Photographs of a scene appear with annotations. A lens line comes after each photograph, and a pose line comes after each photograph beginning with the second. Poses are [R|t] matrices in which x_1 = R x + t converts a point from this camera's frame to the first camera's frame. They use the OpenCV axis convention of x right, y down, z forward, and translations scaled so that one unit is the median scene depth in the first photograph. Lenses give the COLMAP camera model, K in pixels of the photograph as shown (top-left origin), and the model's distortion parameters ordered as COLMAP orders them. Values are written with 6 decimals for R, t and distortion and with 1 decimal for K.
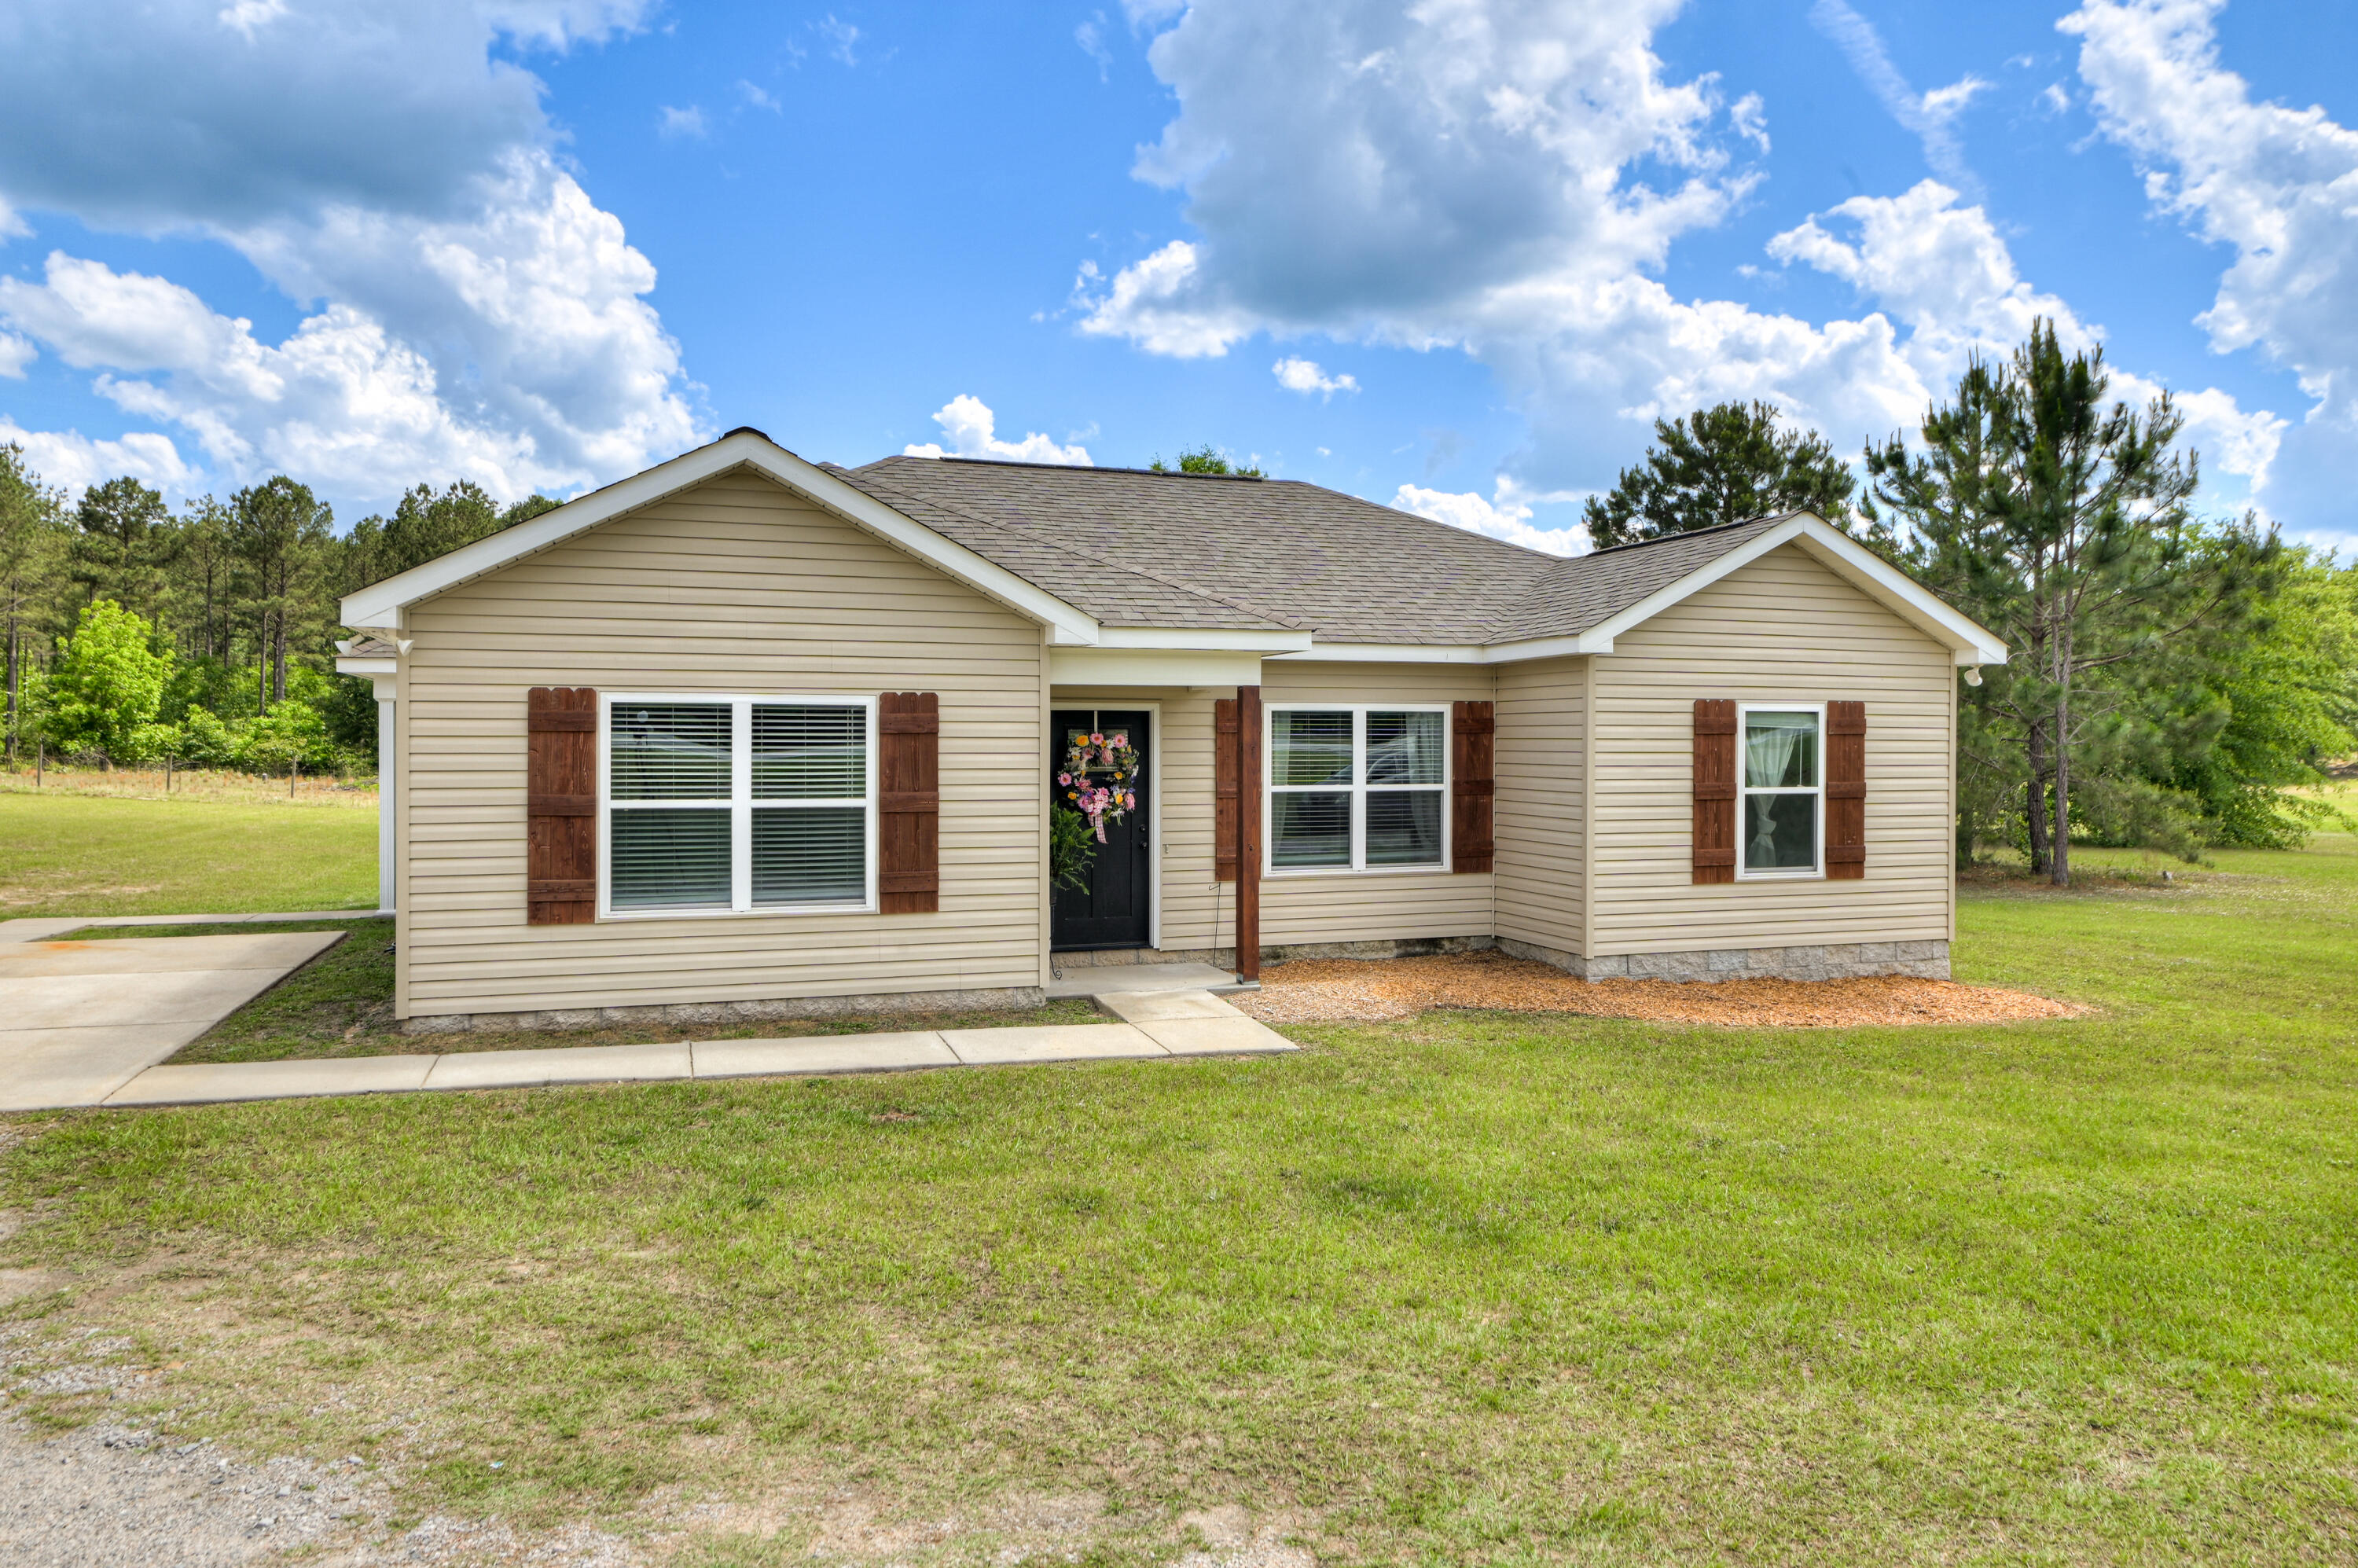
lens RADIAL K [[1565.4, 0, 1173.3], [0, 1565.4, 764.0], [0, 0, 1]] dist [0.000482, -0.002911]
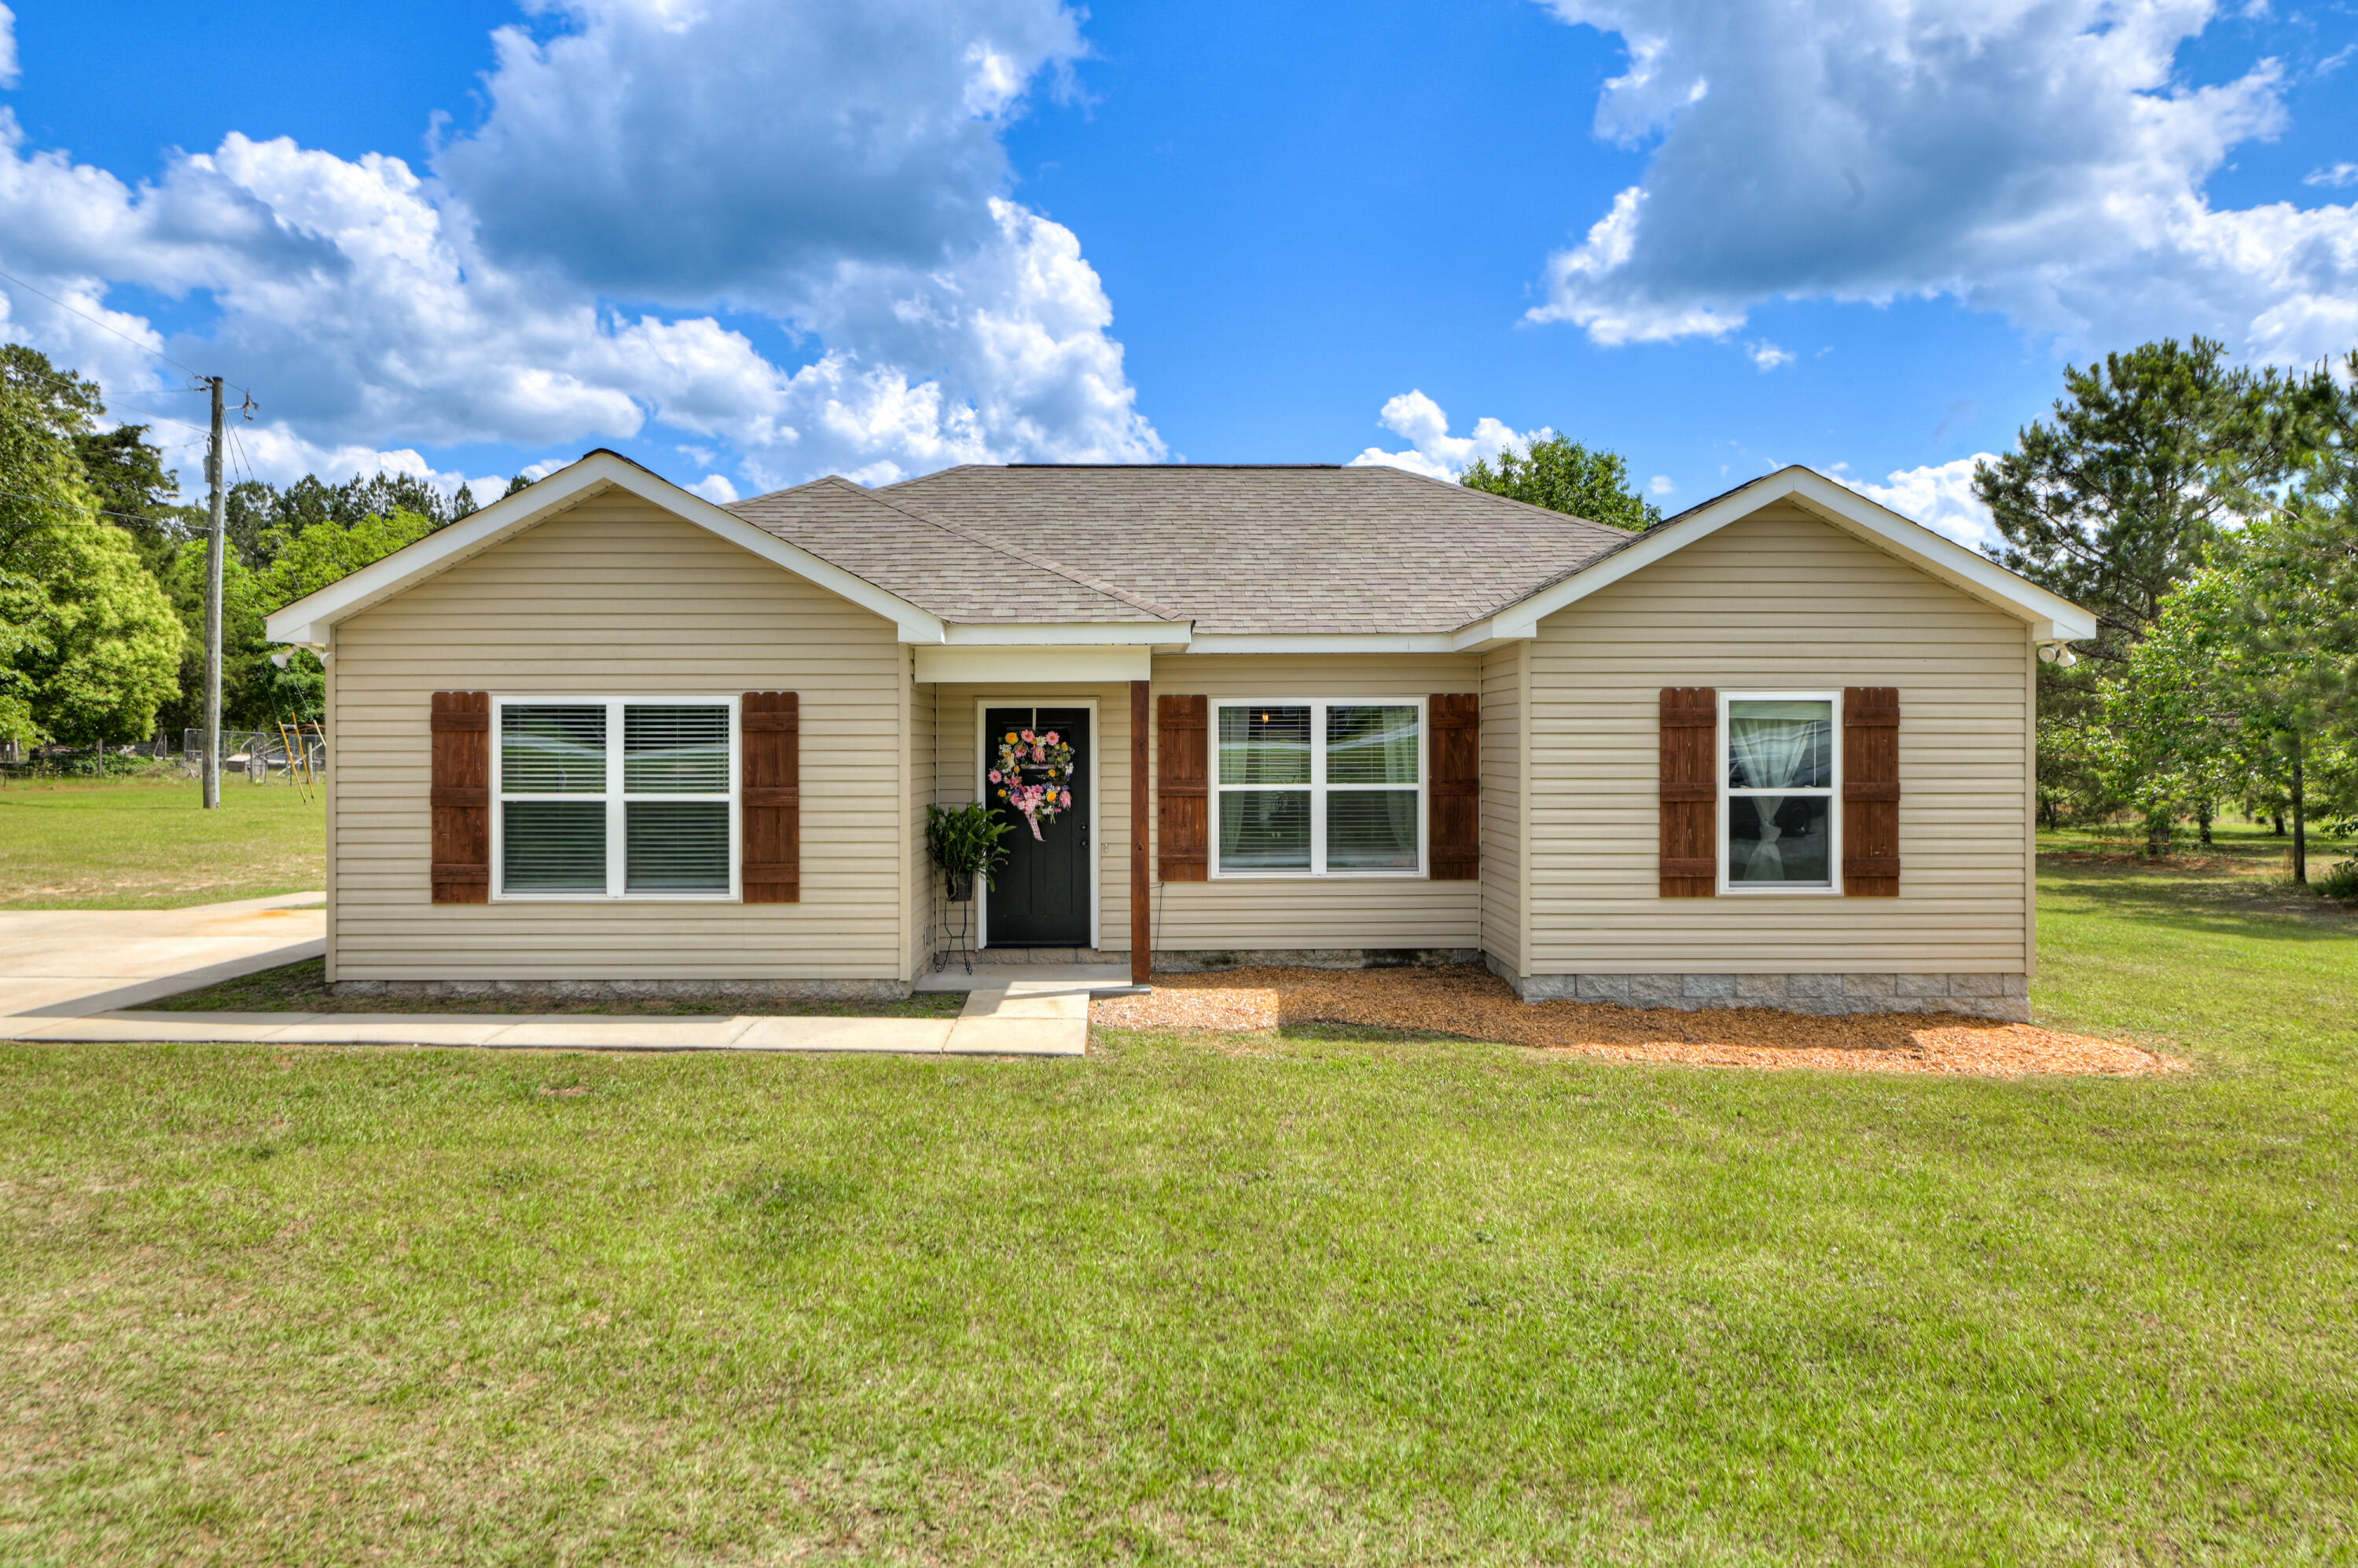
lens RADIAL K [[1565.4, 0, 1175.3], [0, 1565.4, 766.3], [0, 0, 1]] dist [0.000482, -0.002911]
pose [[0.950011, 0.000548, -0.312216, 0.349117], [-0.000740, 1.000000, -0.000497, 0.003382], [0.312216, 0.000703, 0.950011, 0.076967]]
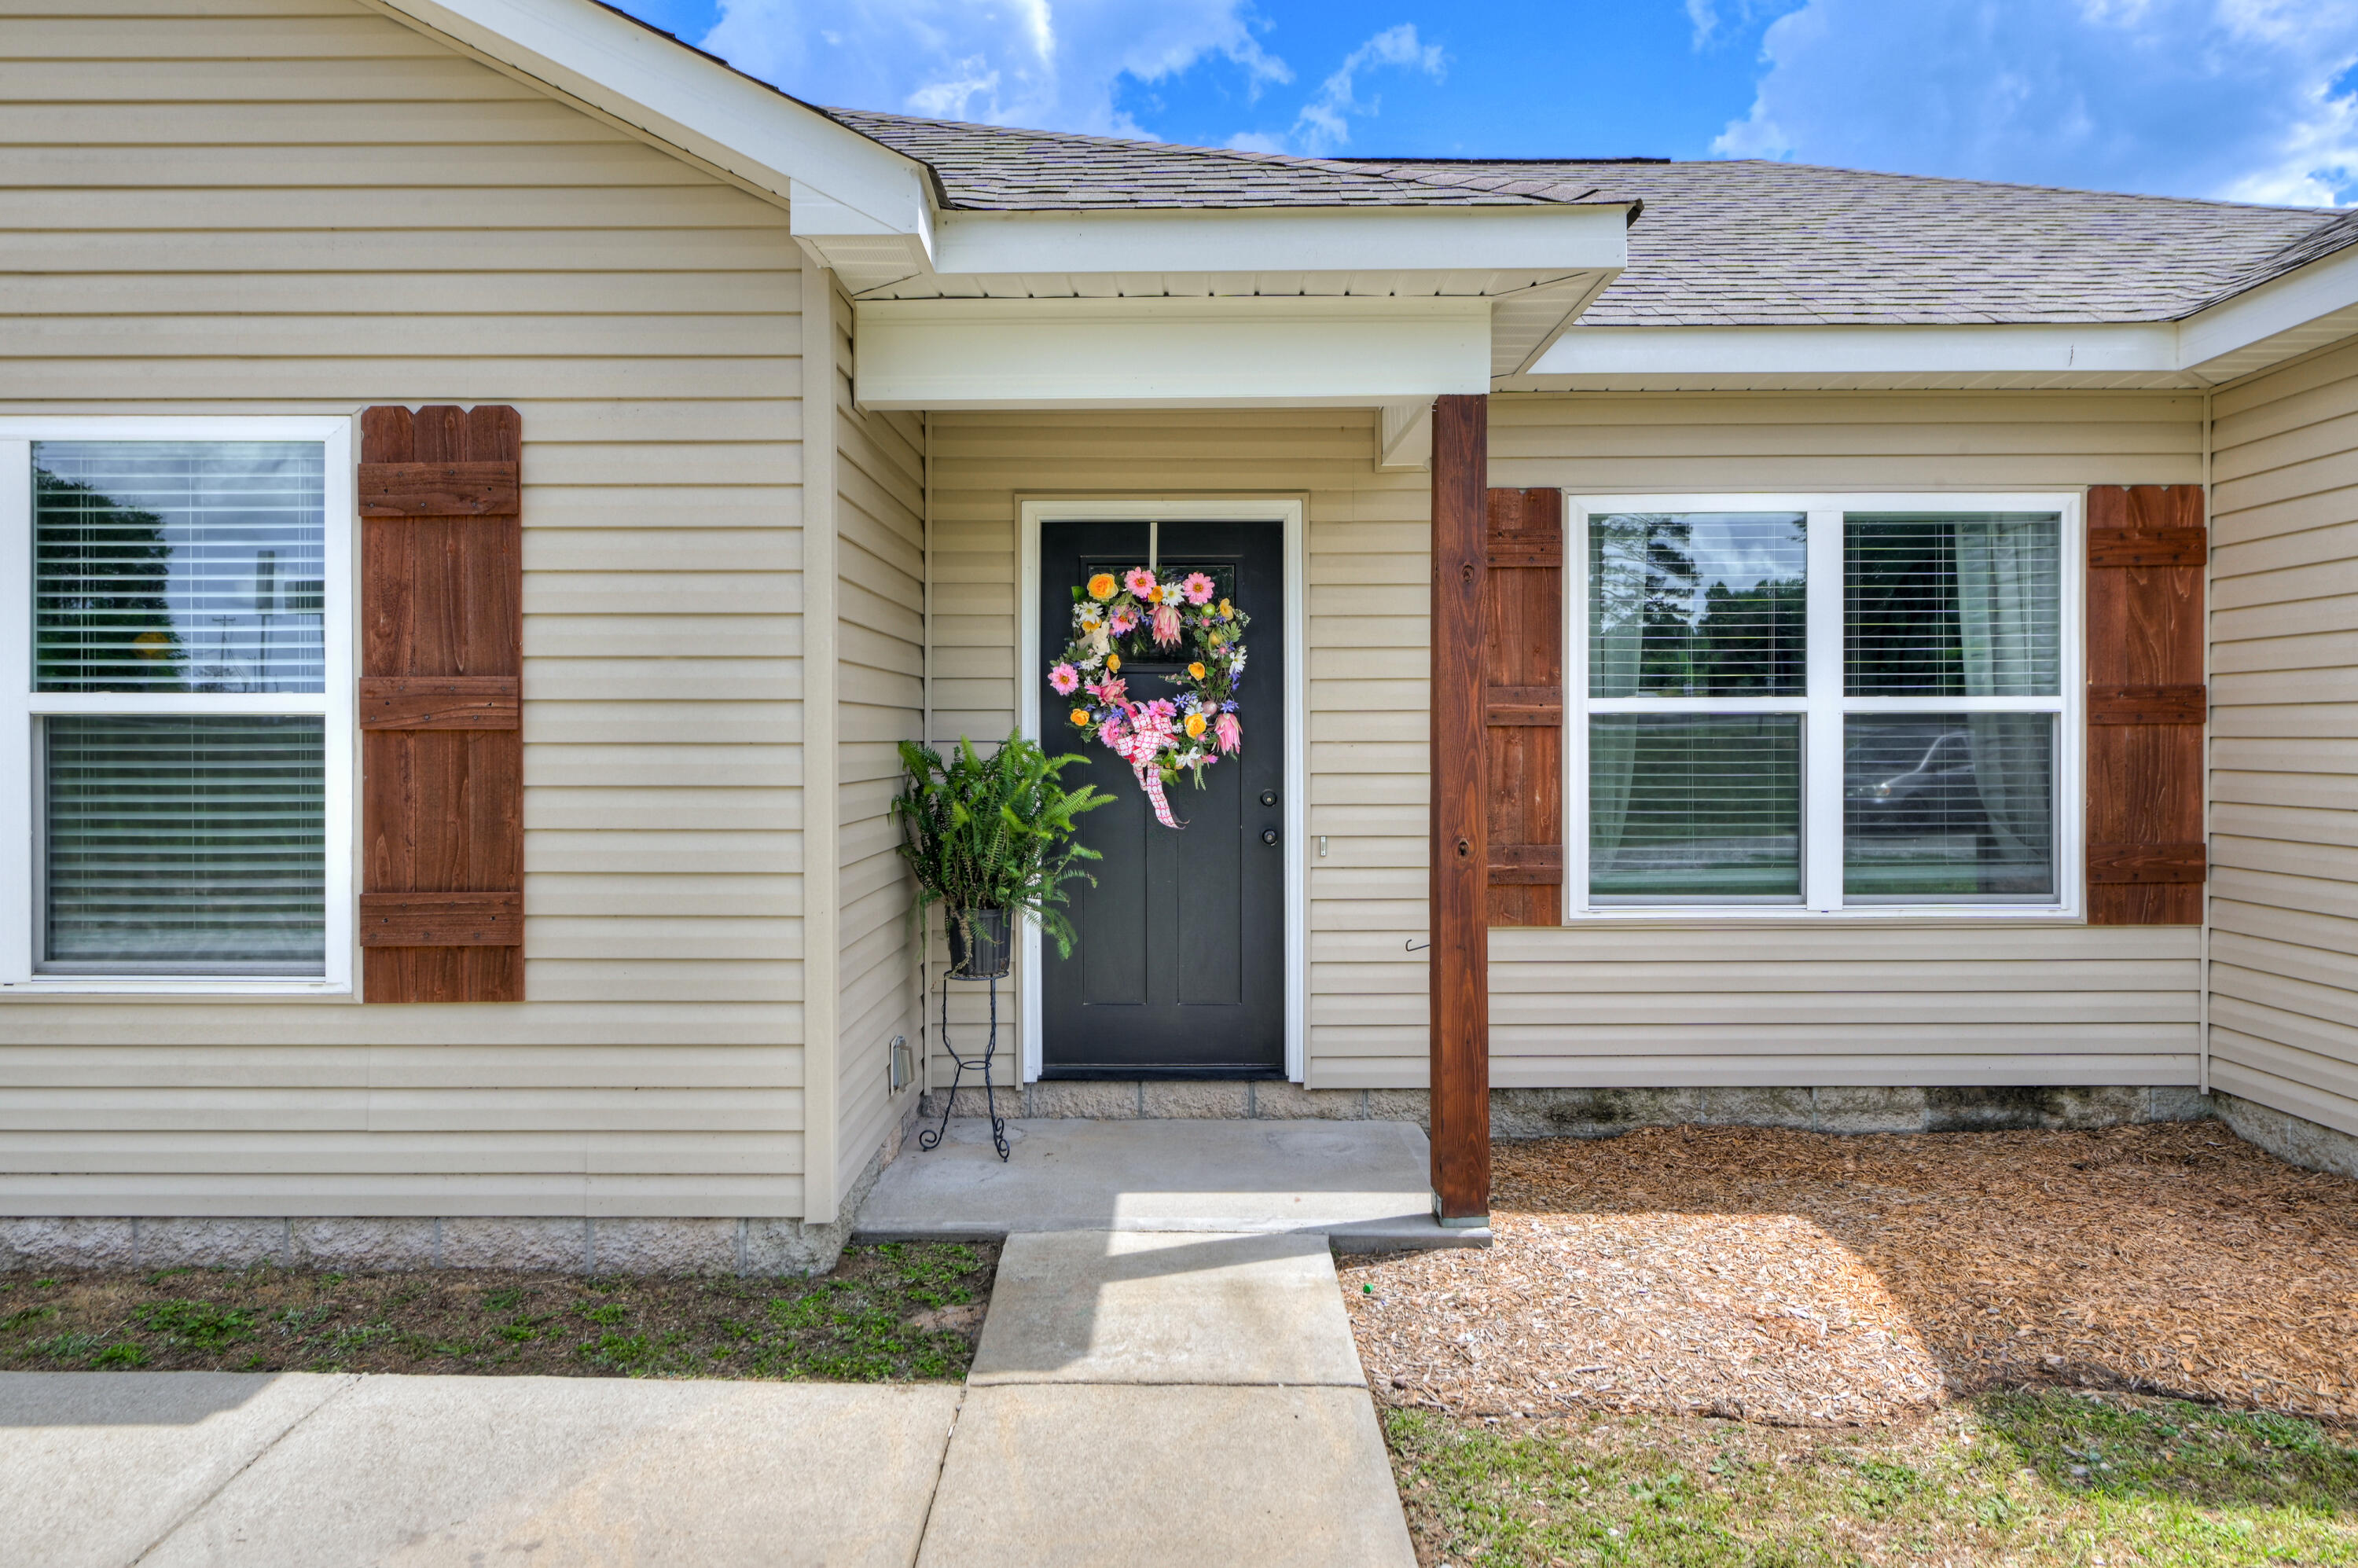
lens RADIAL K [[1565.4, 0, 1187.4], [0, 1565.4, 754.4], [0, 0, 1]] dist [0.000482, -0.002911]
pose [[0.945859, -0.000204, -0.324577, 0.099308], [-0.001649, 0.999984, -0.005434, 0.032089], [0.324573, 0.005675, 0.945844, 0.596223]]
